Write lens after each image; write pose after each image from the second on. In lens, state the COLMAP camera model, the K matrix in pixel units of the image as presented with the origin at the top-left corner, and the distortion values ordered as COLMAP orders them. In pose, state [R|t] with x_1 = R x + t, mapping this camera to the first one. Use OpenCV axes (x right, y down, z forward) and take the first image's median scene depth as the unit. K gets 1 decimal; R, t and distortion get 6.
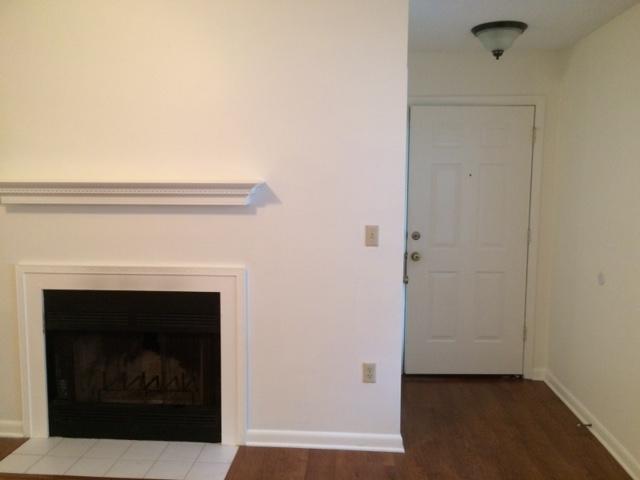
lens RADIAL K [[553.0, 0, 318.6], [0, 553.0, 237.3], [0, 0, 1]] dist [0.087661, -0.116632]
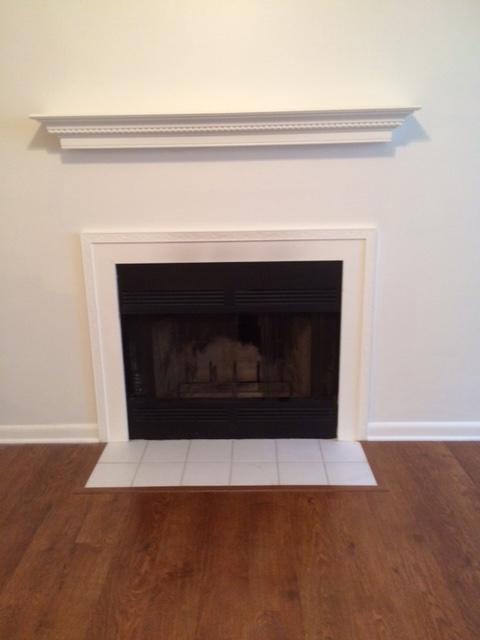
lens RADIAL K [[553.0, 0, 236.7], [0, 553.0, 320.9], [0, 0, 1]] dist [0.087661, -0.116632]
pose [[0.998254, -0.037337, 0.045762, -0.360579], [0.028959, 0.984720, 0.171721, 0.042429], [-0.051475, -0.170096, 0.984082, 0.208071]]
